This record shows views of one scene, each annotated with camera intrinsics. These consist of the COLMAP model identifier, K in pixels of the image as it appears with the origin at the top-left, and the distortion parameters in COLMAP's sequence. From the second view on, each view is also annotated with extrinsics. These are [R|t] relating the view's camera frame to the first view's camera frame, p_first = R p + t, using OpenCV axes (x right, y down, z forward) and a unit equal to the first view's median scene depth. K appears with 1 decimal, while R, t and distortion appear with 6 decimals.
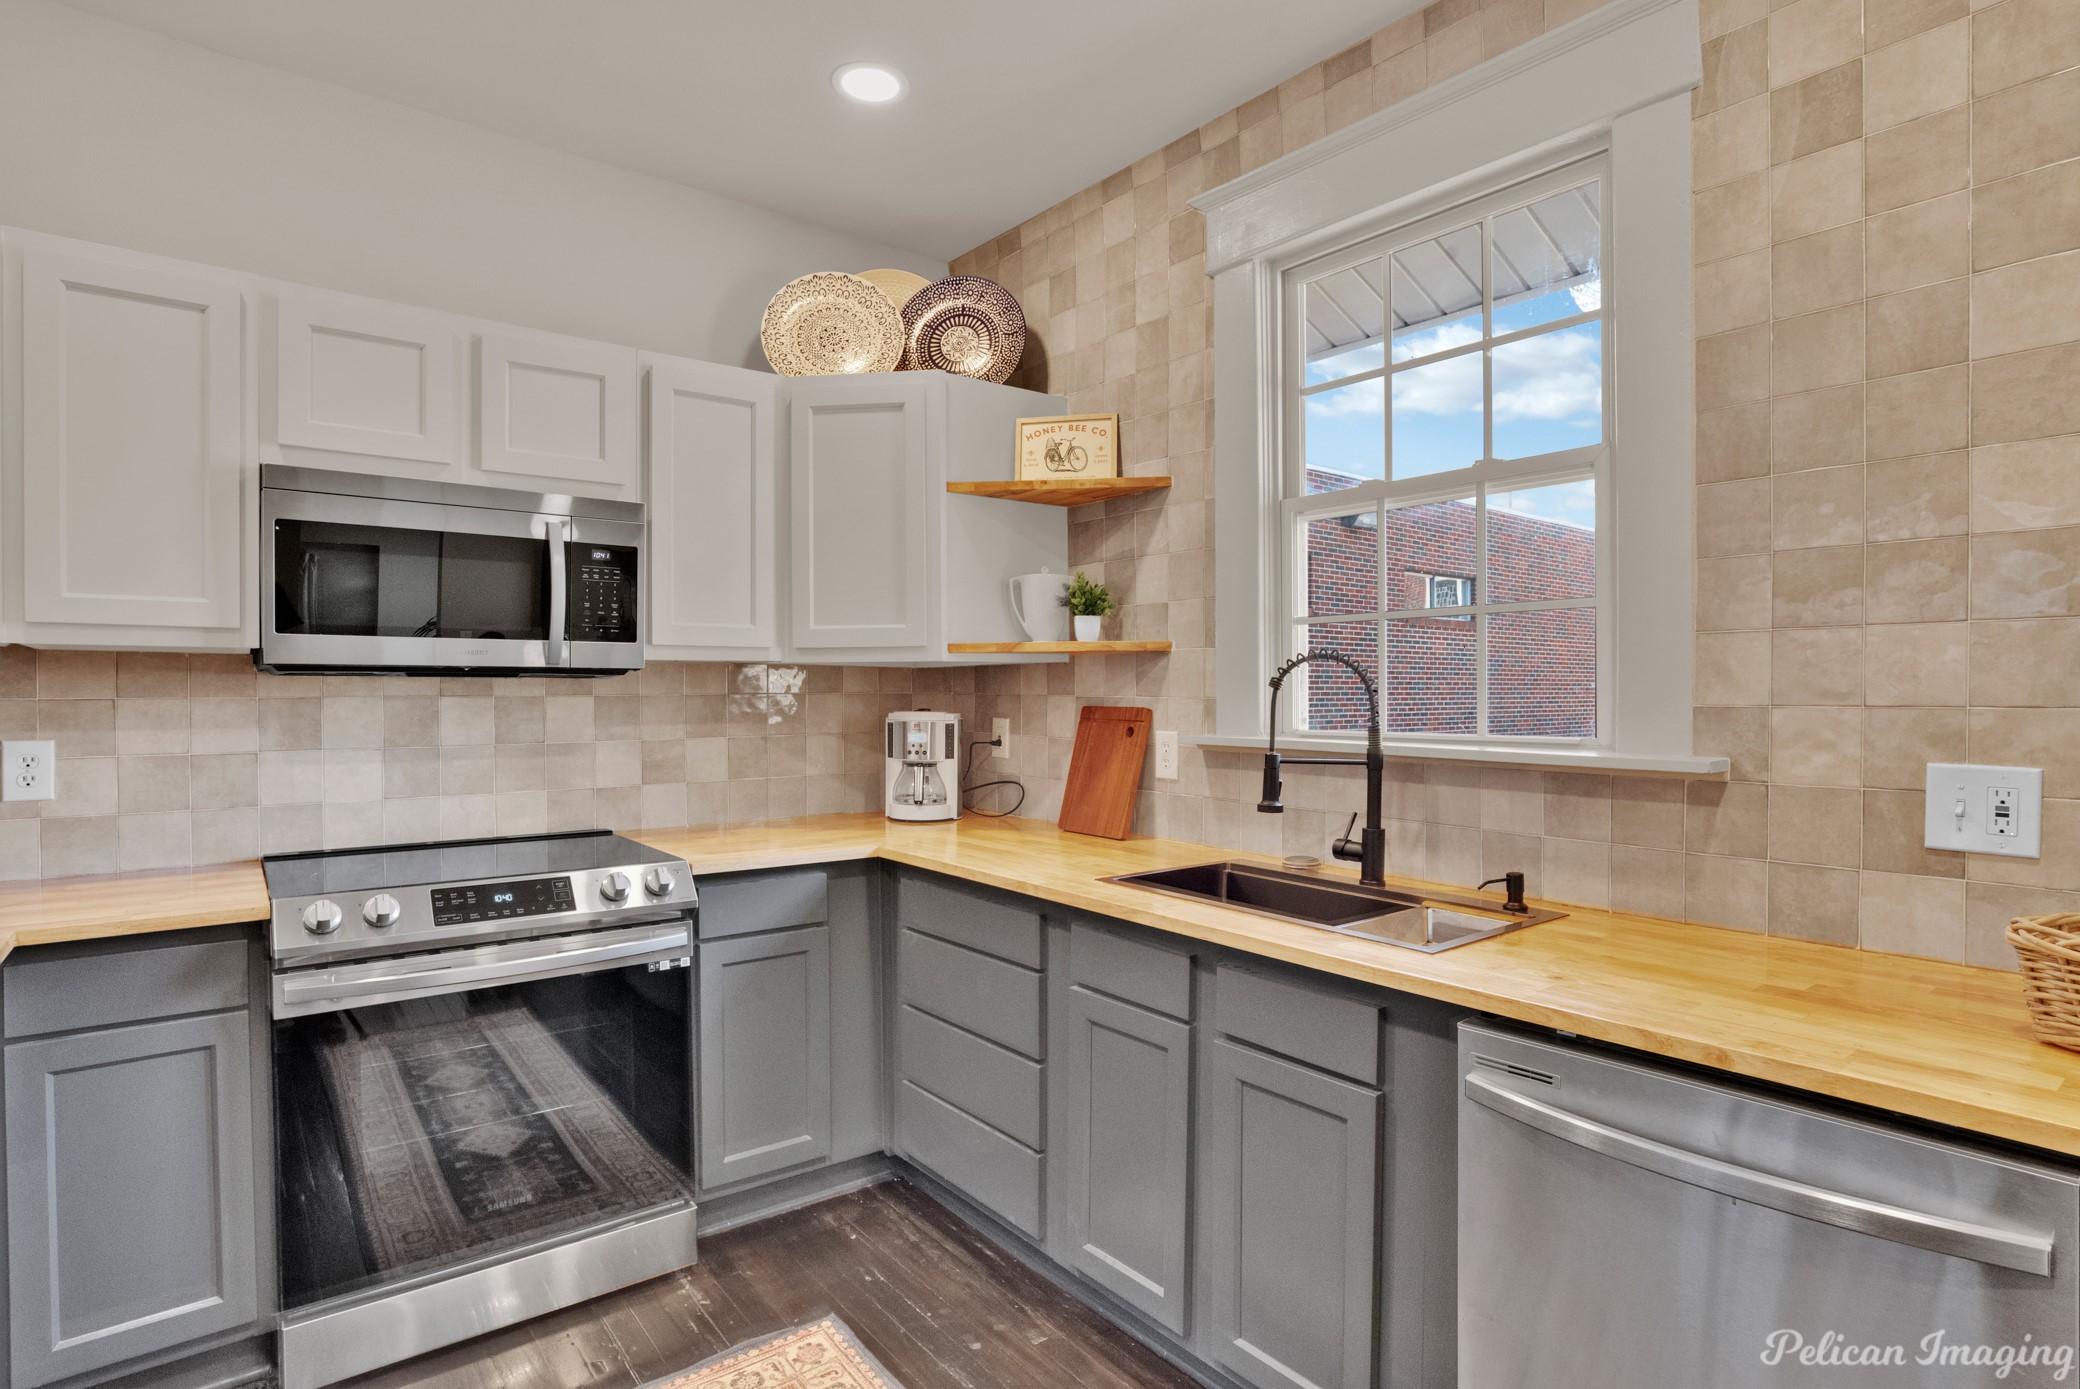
lens RADIAL K [[1052.9, 0, 1036.3], [0, 1052.9, 703.7], [0, 0, 1]] dist [-0.049636, 0.019511]
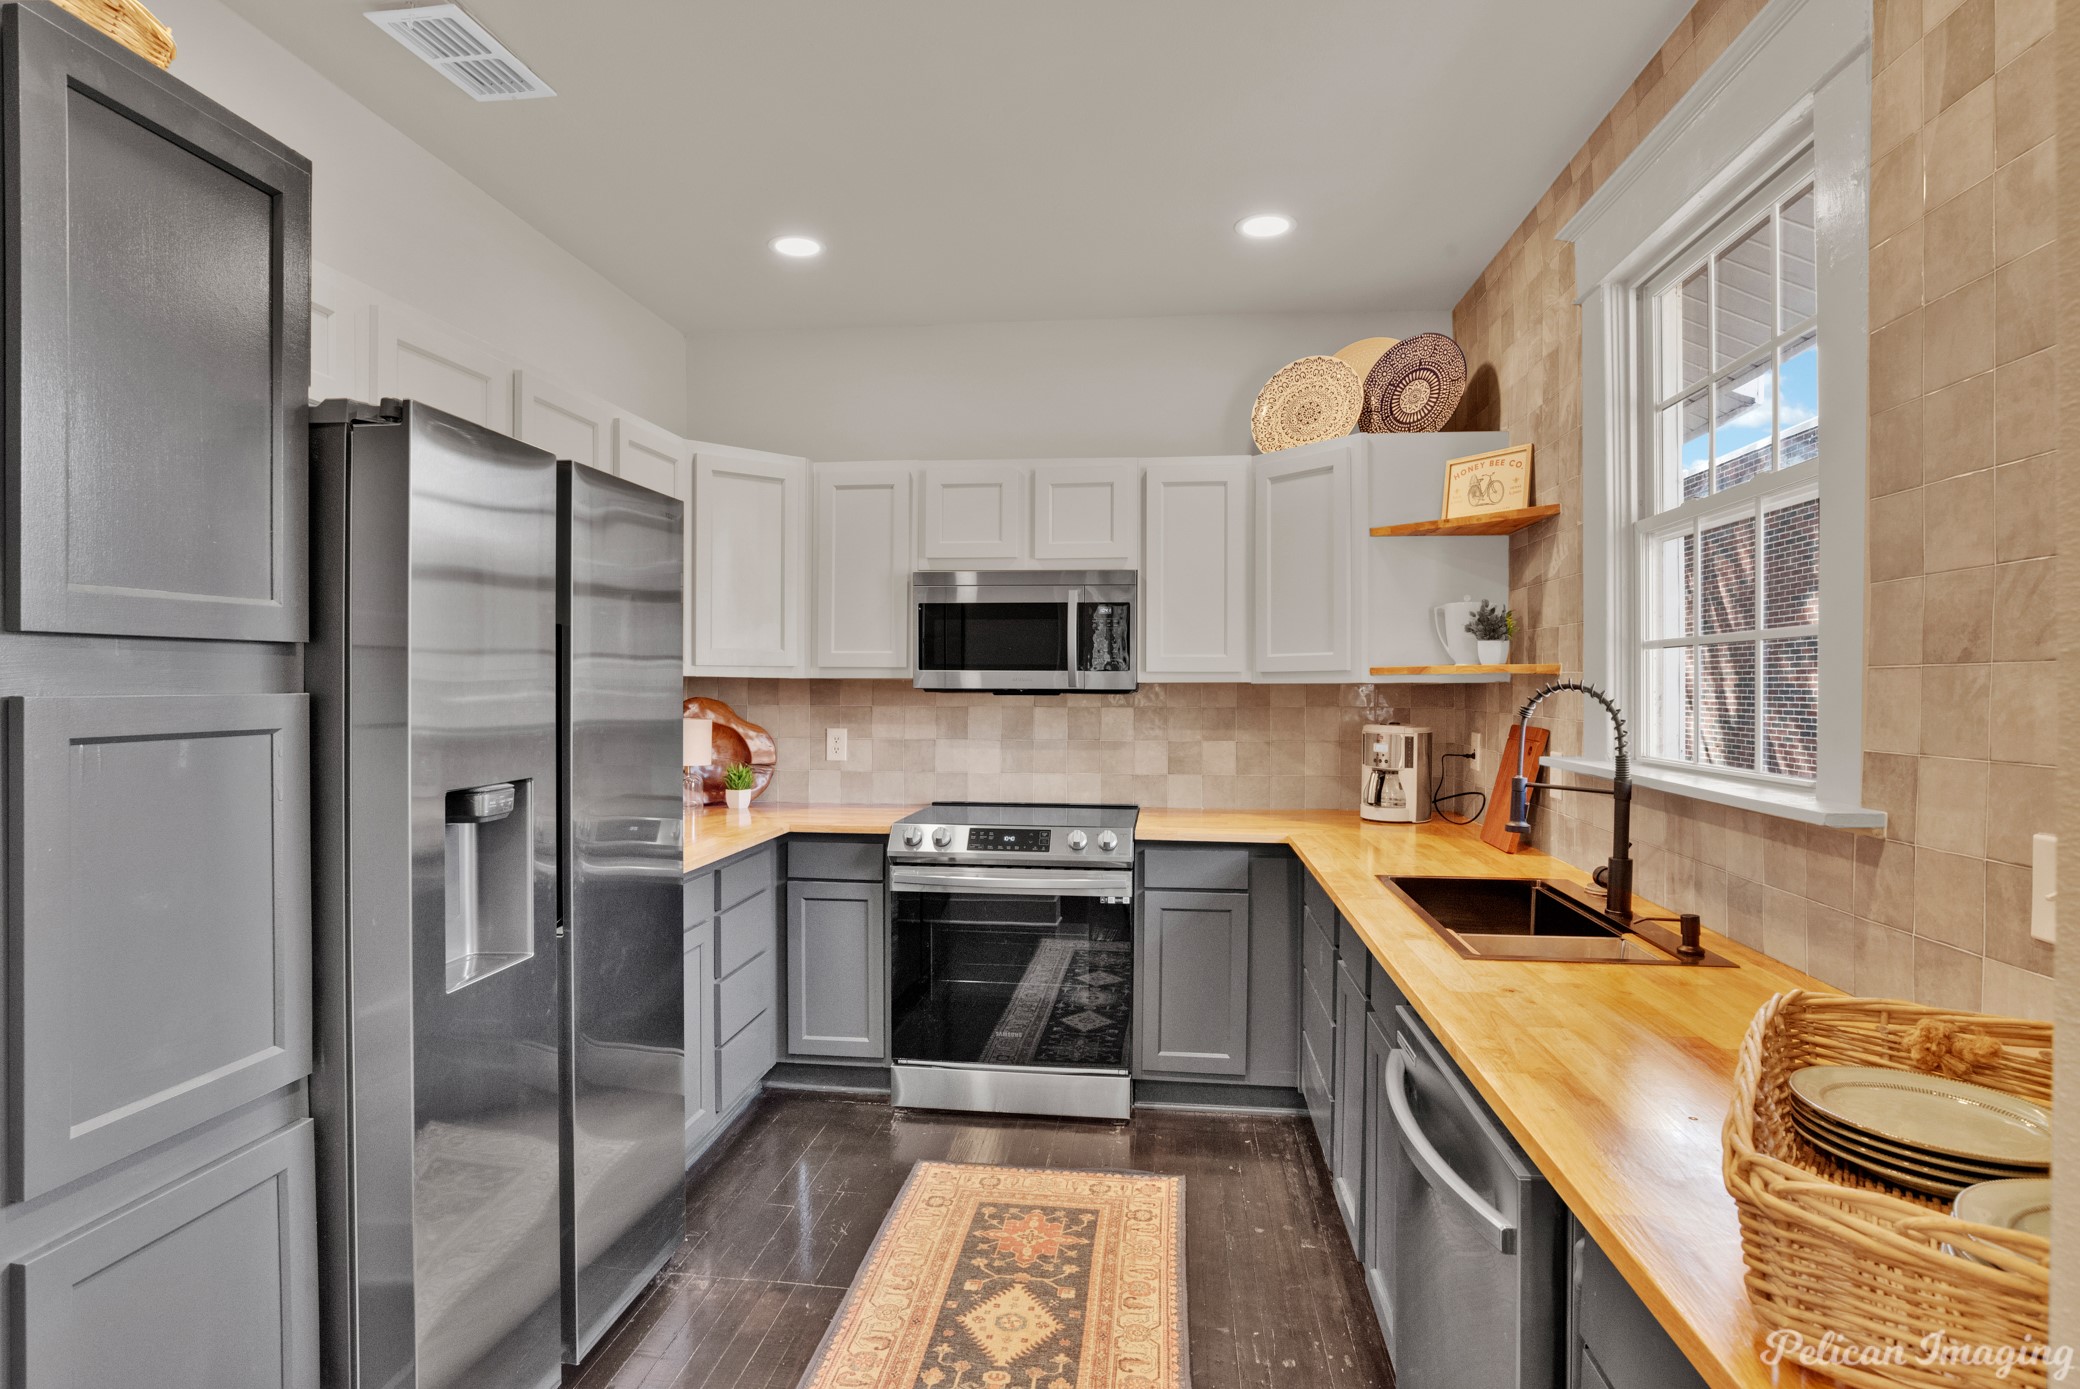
lens RADIAL K [[1052.9, 0, 1050.3], [0, 1052.9, 691.8], [0, 0, 1]] dist [-0.049636, 0.019511]
pose [[0.713978, 0.007456, -0.700129, 0.556945], [-0.013580, 0.999903, -0.003200, -0.026273], [0.700037, 0.011793, 0.714010, -0.080309]]
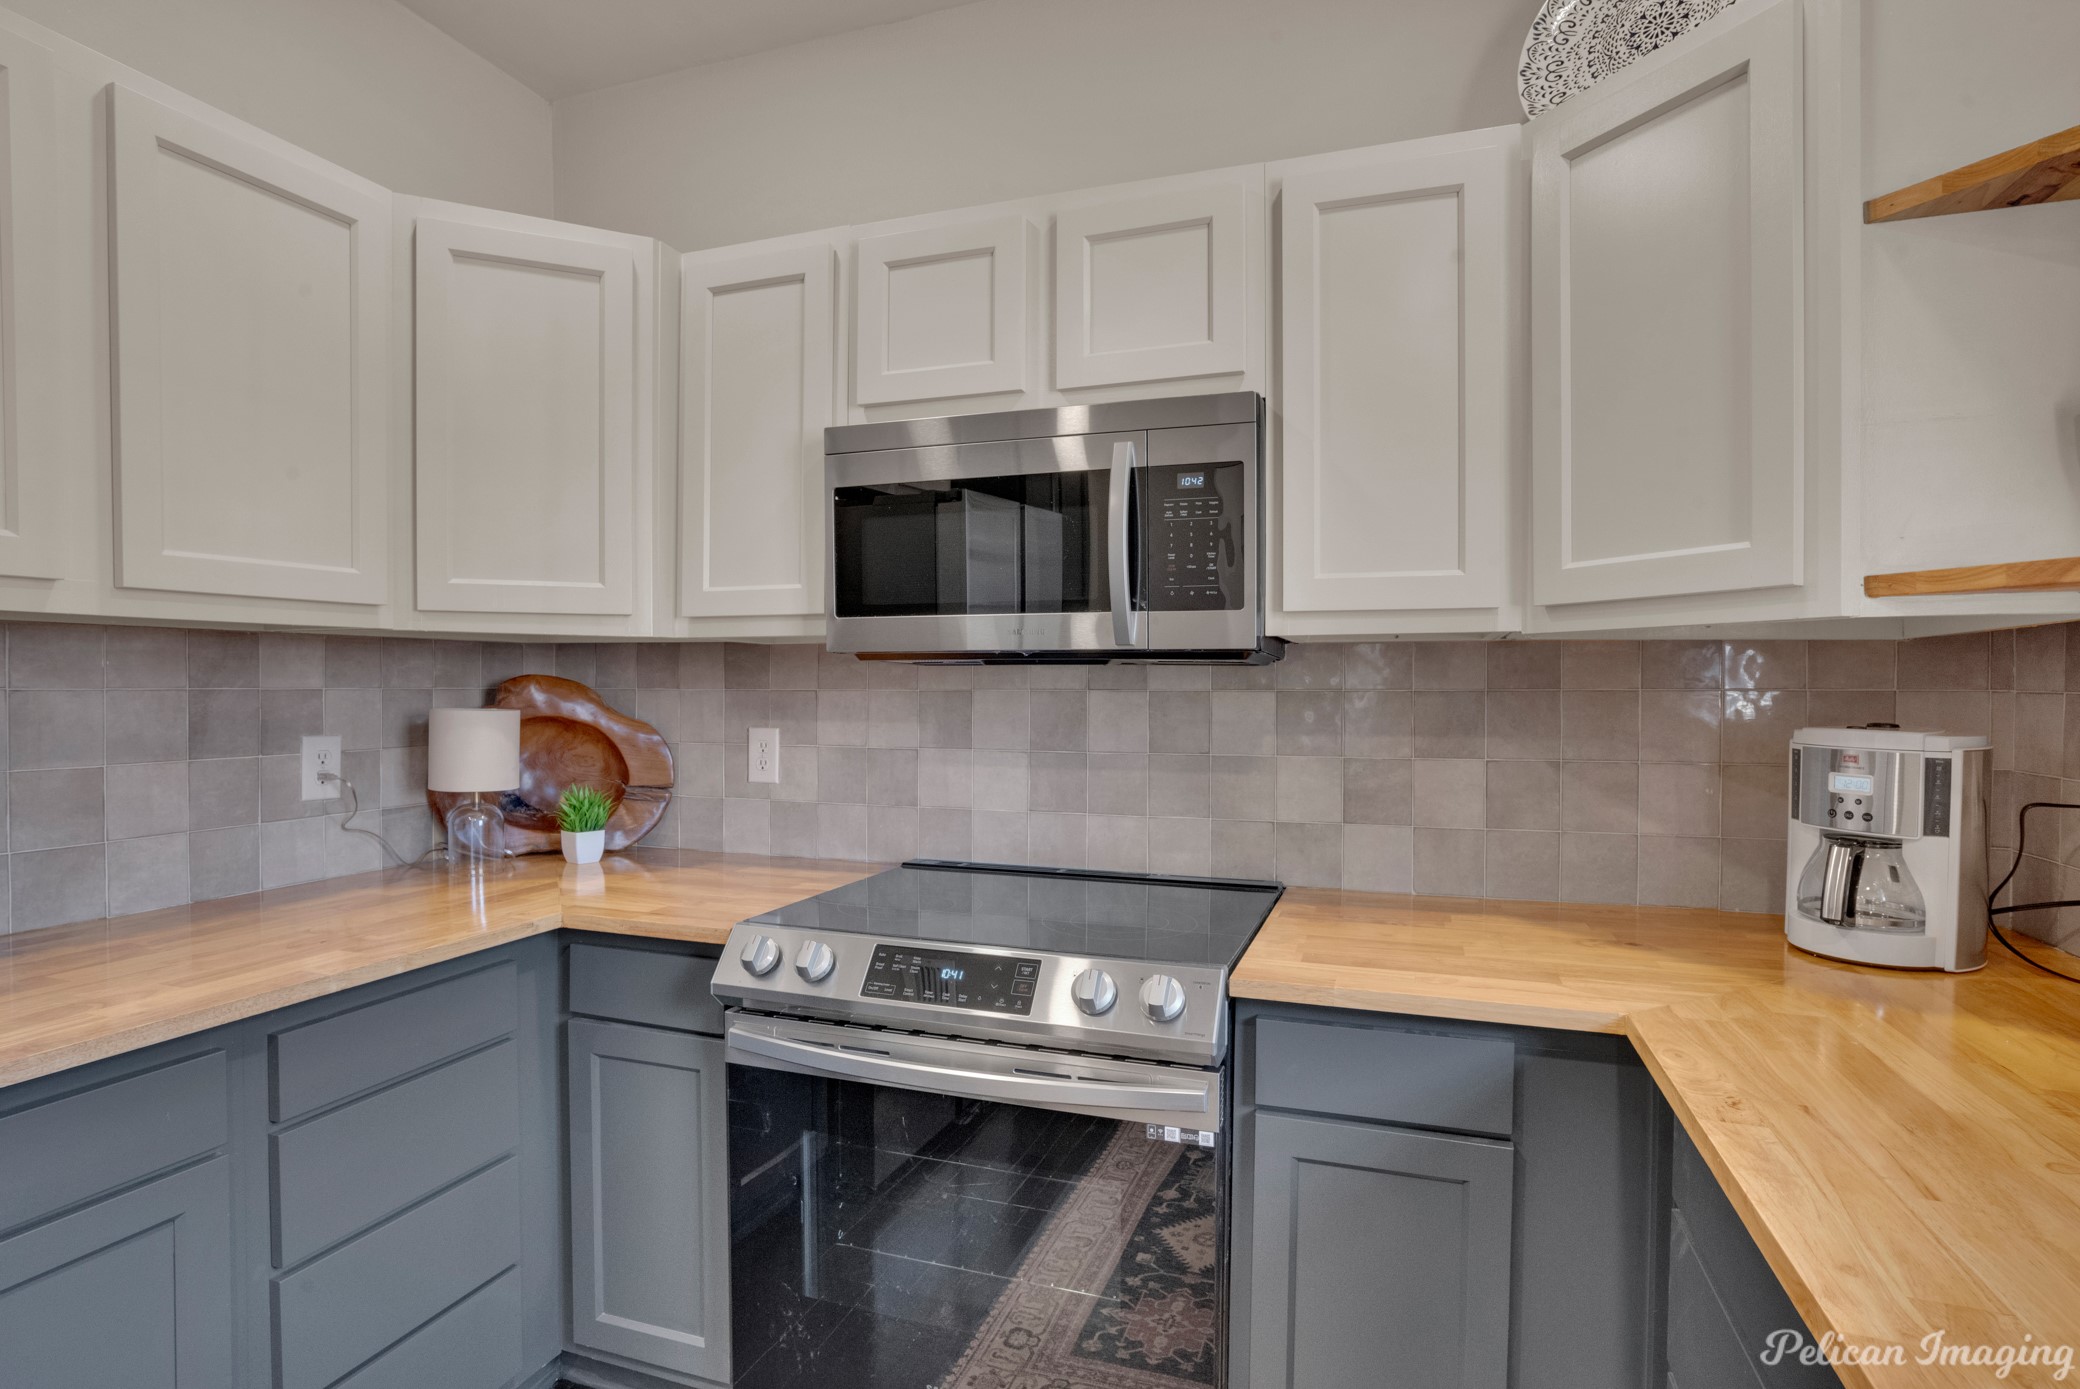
lens RADIAL K [[1052.9, 0, 1044.5], [0, 1052.9, 703.5], [0, 0, 1]] dist [-0.049636, 0.019511]
pose [[0.539559, 0.016583, -0.841785, 0.106272], [-0.013172, 0.999850, 0.011254, -0.005955], [0.841845, 0.005016, 0.539696, 0.578426]]
